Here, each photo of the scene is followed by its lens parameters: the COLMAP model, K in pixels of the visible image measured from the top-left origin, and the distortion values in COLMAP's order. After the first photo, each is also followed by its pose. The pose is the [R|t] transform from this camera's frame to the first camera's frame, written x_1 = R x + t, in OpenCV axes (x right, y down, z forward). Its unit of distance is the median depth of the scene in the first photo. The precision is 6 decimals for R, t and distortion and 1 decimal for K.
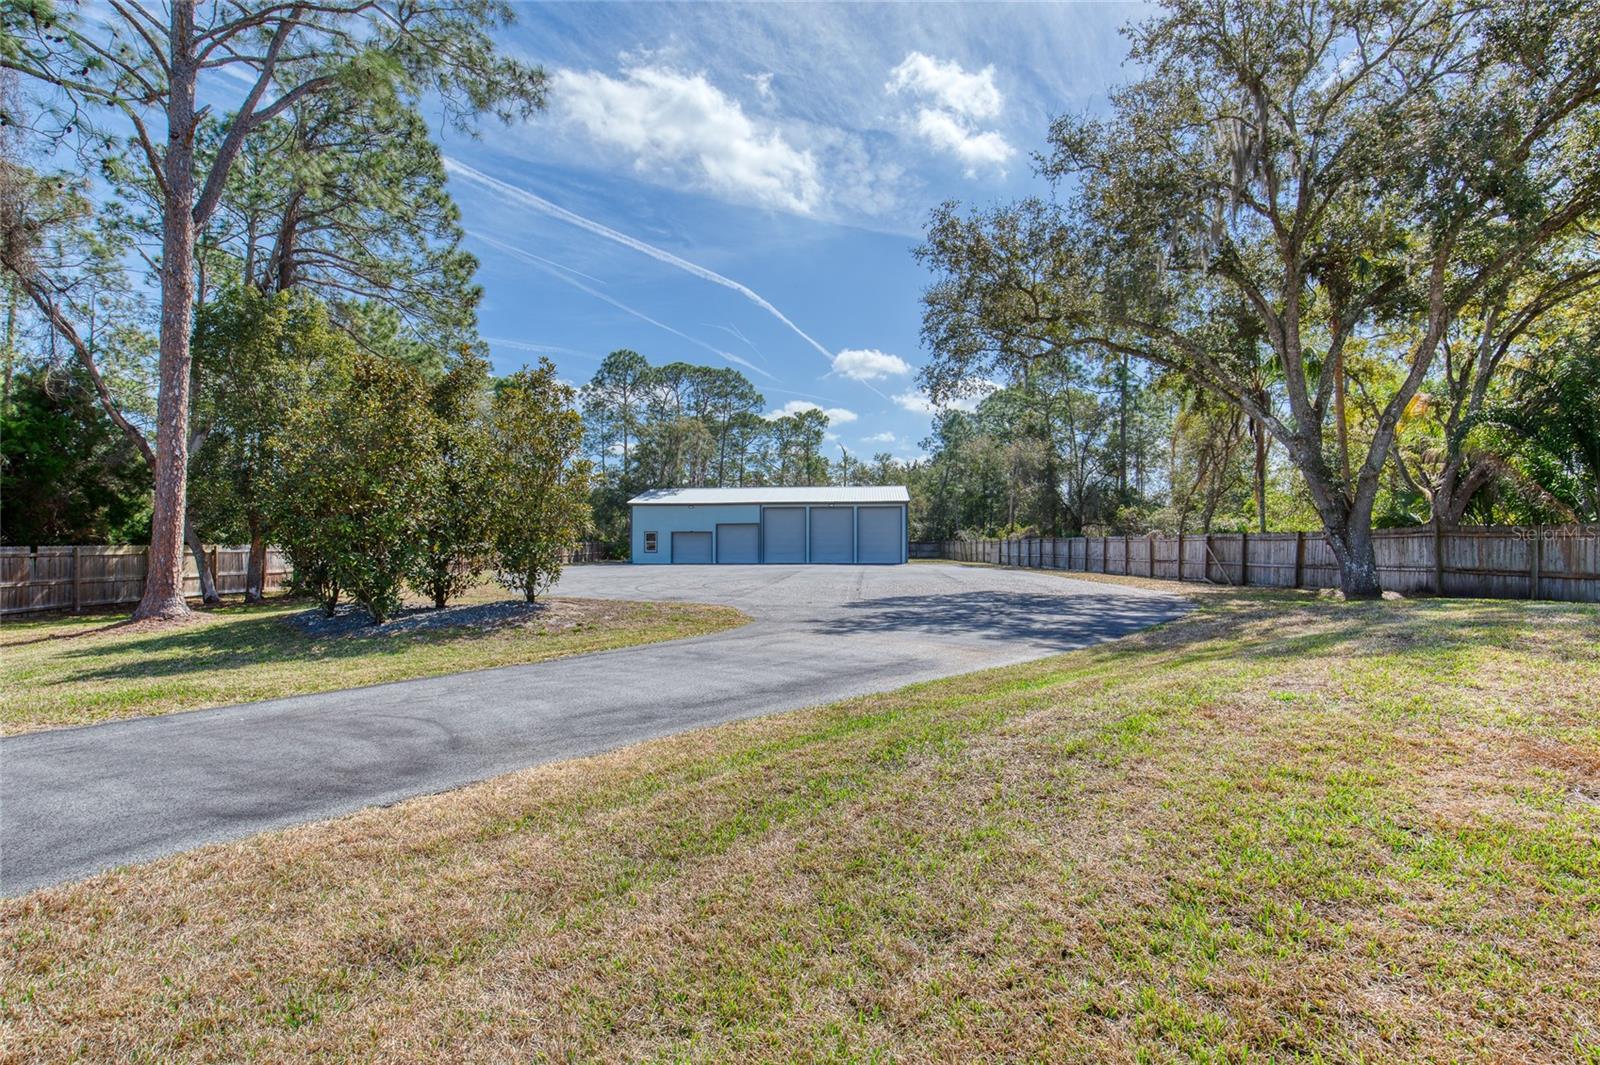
lens RADIAL K [[730.5, 0, 809.4], [0, 730.5, 535.7], [0, 0, 1]] dist [-0.011126, 0.004299]
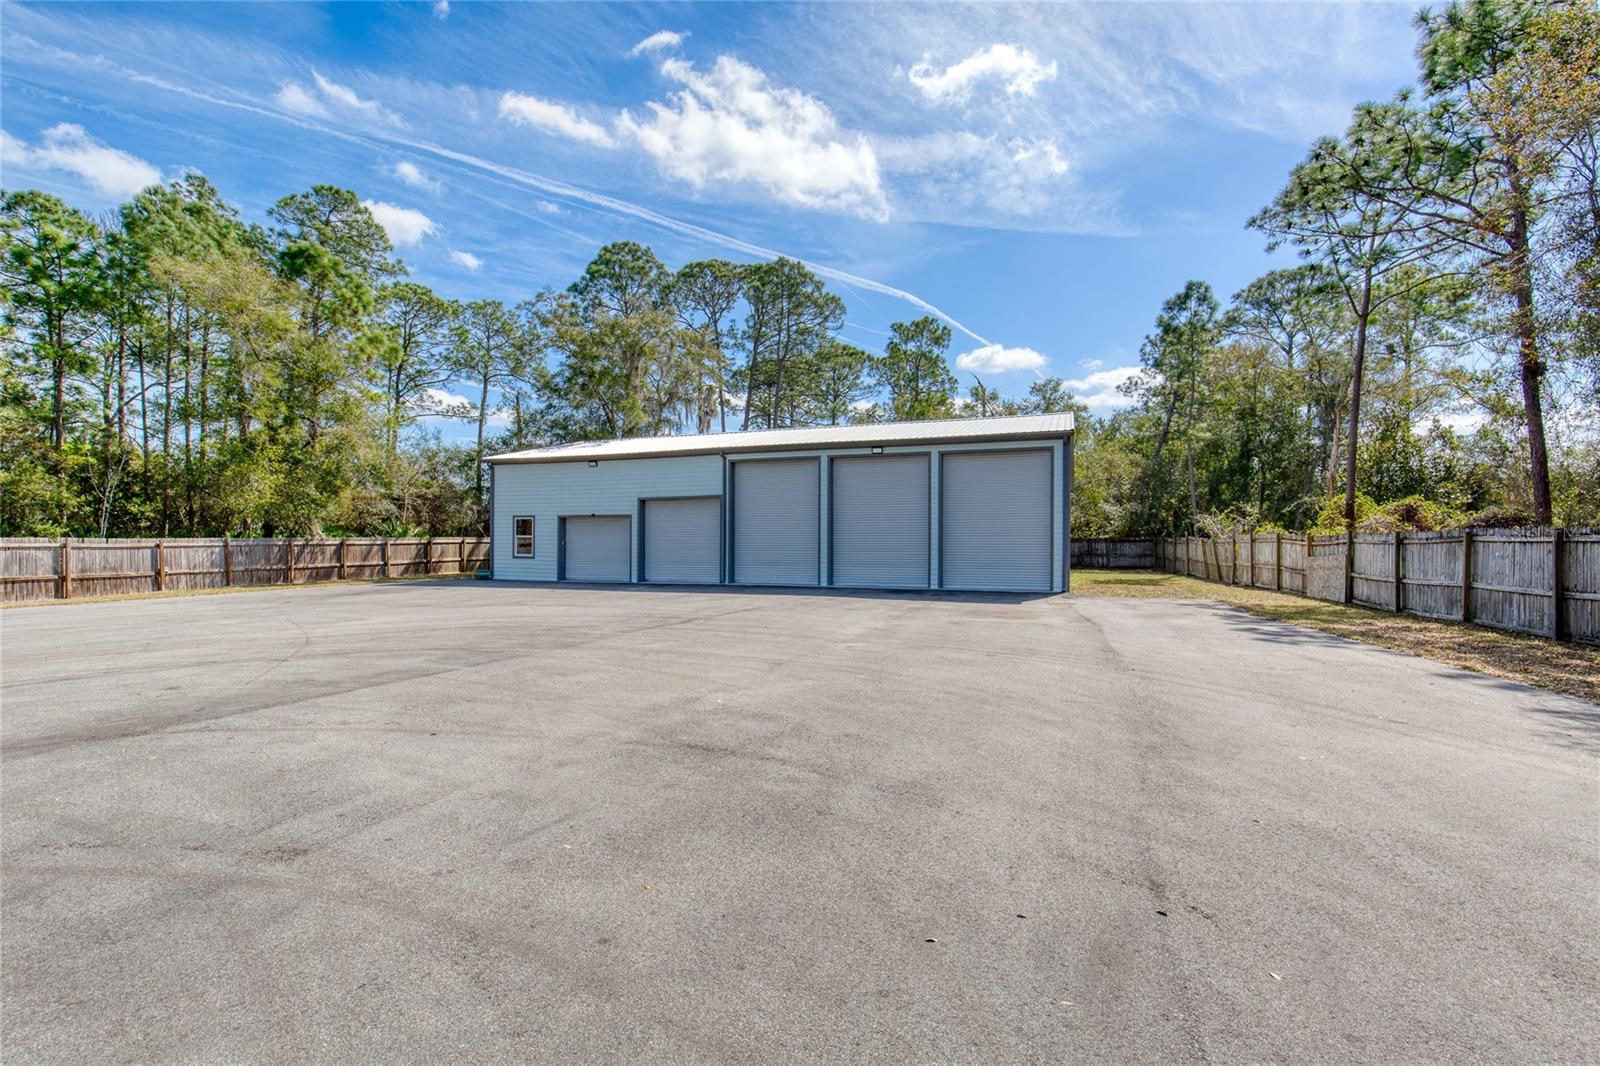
lens RADIAL K [[730.5, 0, 794.6], [0, 730.5, 528.1], [0, 0, 1]] dist [-0.011126, 0.004299]
pose [[0.961179, -0.000978, -0.275923, 0.079542], [-0.000532, 0.999985, -0.005398, 0.004124], [0.275924, 0.005335, 0.961165, 0.458870]]
